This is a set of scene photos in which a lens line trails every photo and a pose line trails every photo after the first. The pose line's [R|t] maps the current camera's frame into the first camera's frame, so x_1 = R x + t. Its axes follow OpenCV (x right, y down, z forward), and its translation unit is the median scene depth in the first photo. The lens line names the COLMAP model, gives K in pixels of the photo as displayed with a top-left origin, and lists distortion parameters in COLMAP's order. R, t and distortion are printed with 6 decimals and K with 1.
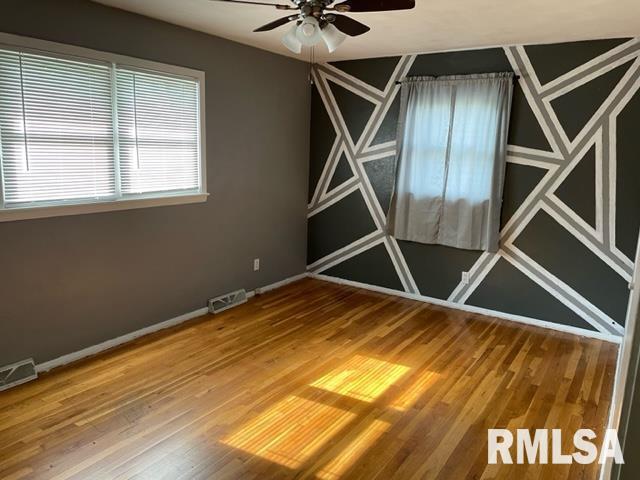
lens RADIAL K [[503.1, 0, 320.0], [0, 503.1, 240.0], [0, 0, 1]] dist [0.079223, -0.000096]
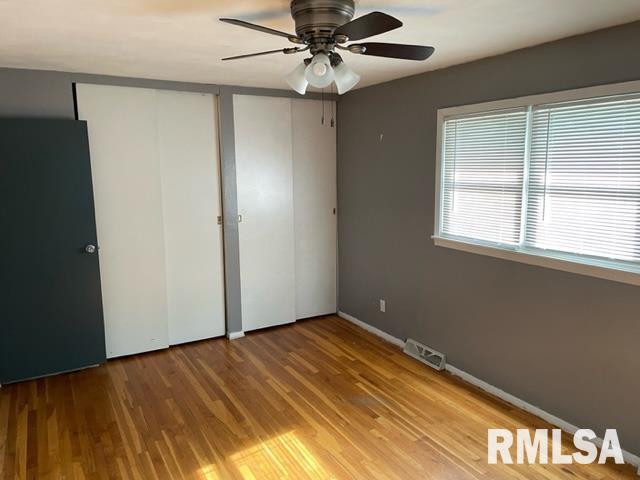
lens RADIAL K [[503.1, 0, 320.0], [0, 503.1, 240.0], [0, 0, 1]] dist [0.079223, -0.000096]
pose [[-0.473048, 0.114435, -0.873573, 0.608819], [-0.159368, 0.964058, 0.212587, -0.247367], [0.866503, 0.239783, -0.437809, 1.131791]]
